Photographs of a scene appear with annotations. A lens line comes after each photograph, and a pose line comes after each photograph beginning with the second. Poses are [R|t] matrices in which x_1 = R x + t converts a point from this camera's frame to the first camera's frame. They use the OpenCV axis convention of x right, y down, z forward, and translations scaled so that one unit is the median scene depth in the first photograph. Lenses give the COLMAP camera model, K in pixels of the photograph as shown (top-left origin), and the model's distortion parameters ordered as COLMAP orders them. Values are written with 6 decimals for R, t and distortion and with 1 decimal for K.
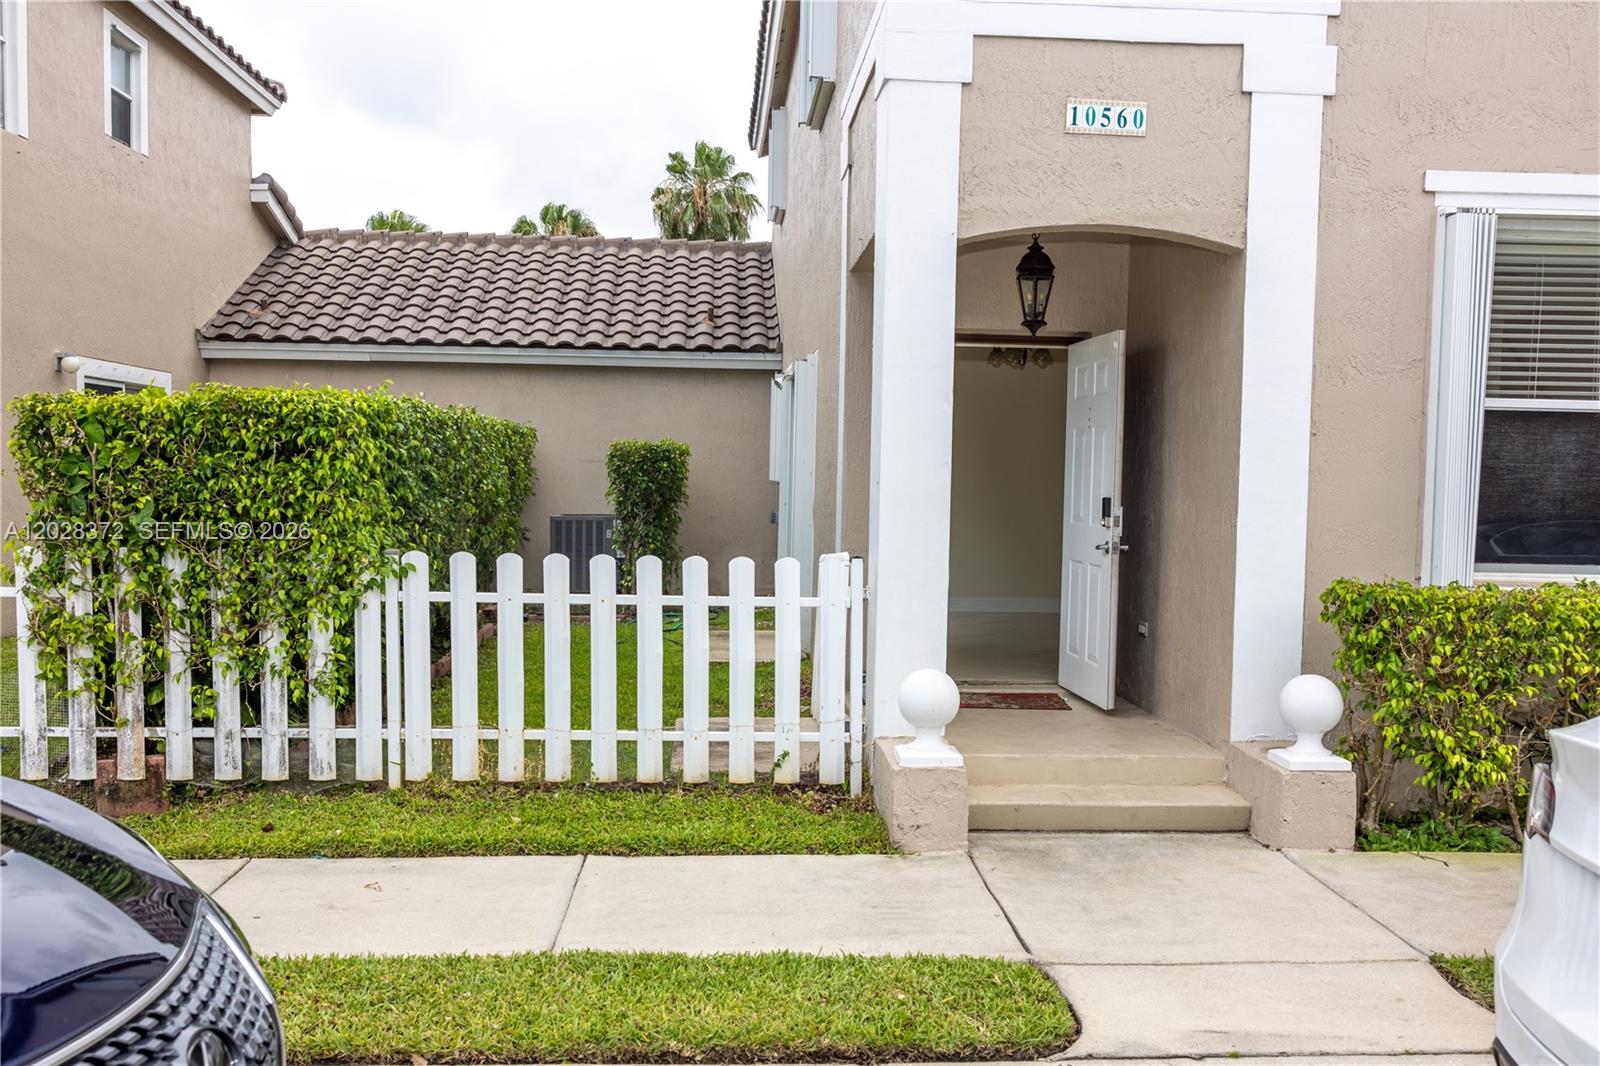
lens RADIAL K [[1457.9, 0, 802.8], [0, 1457.9, 533.5], [0, 0, 1]] dist [0.005101, 0.000000]
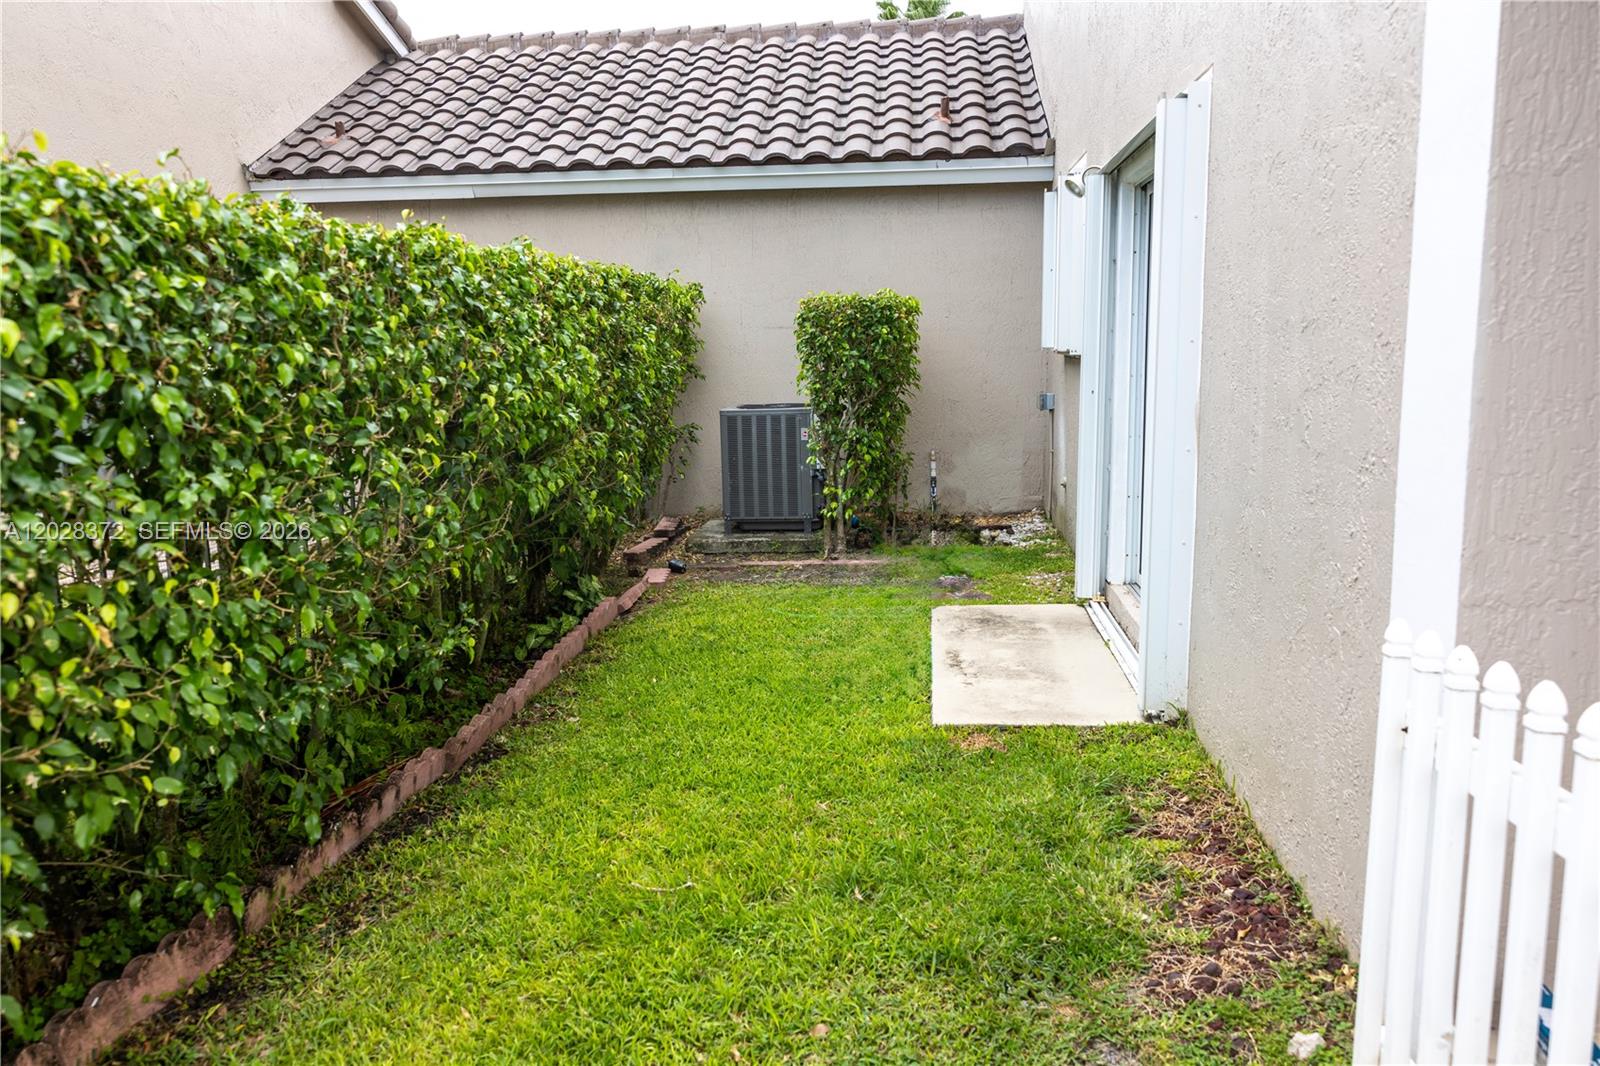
lens RADIAL K [[1263.5, 0, 804.8], [0, 1263.5, 540.4], [0, 0, 1]] dist [0.005149, 0.004120]
pose [[0.987521, -0.008903, -0.157234, -0.037403], [0.028011, 0.992411, 0.119730, -0.020202], [0.154975, -0.122640, 0.980277, 0.386032]]
